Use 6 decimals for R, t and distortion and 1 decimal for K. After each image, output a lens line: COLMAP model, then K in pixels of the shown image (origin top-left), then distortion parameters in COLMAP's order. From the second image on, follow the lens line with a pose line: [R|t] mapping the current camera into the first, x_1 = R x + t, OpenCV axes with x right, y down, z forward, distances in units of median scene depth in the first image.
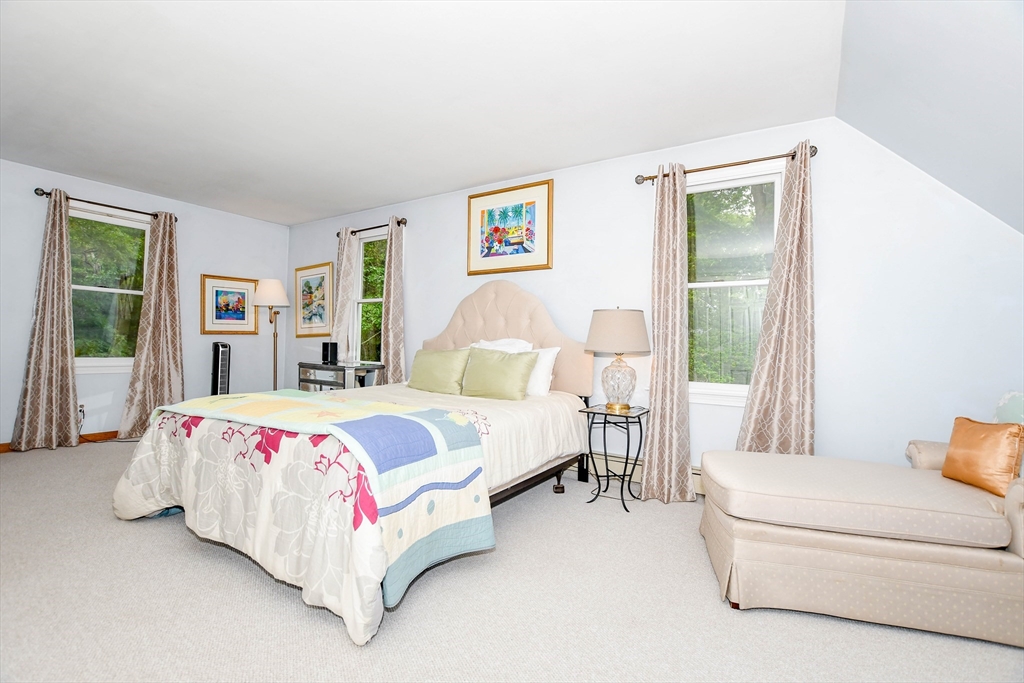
lens RADIAL K [[456.8, 0, 509.2], [0, 456.8, 342.5], [0, 0, 1]] dist [-0.001779, -0.000263]
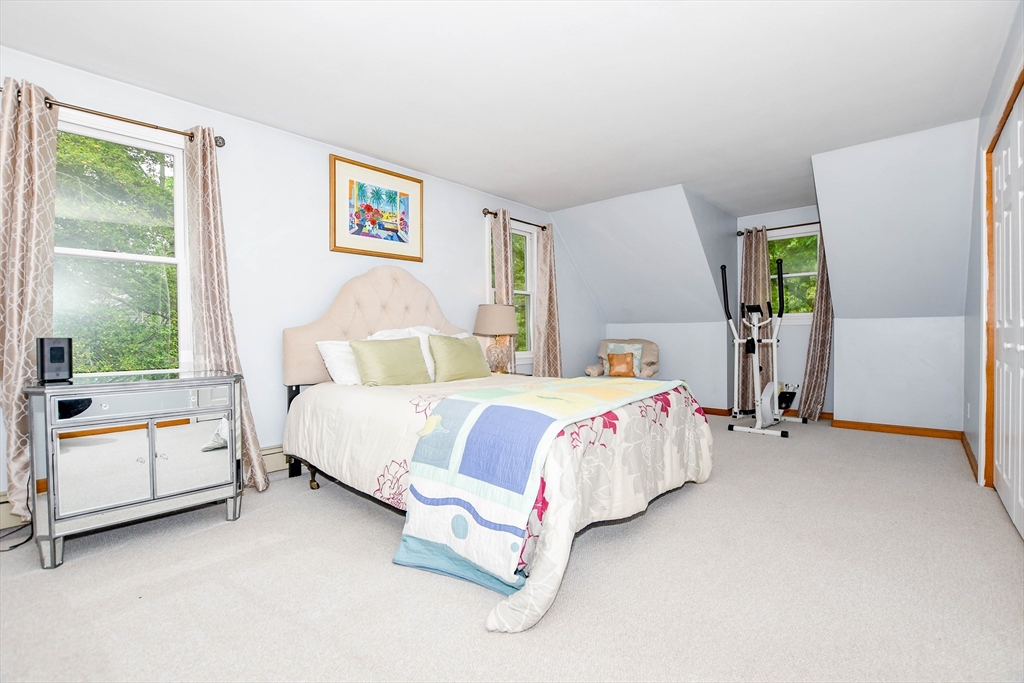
lens RADIAL K [[456.8, 0, 509.6], [0, 456.8, 337.5], [0, 0, 1]] dist [-0.001779, -0.000263]
pose [[0.200271, -0.030319, 0.979271, -0.902144], [0.005355, 0.999540, 0.029852, -0.011580], [-0.979726, -0.000734, 0.200341, 0.546442]]
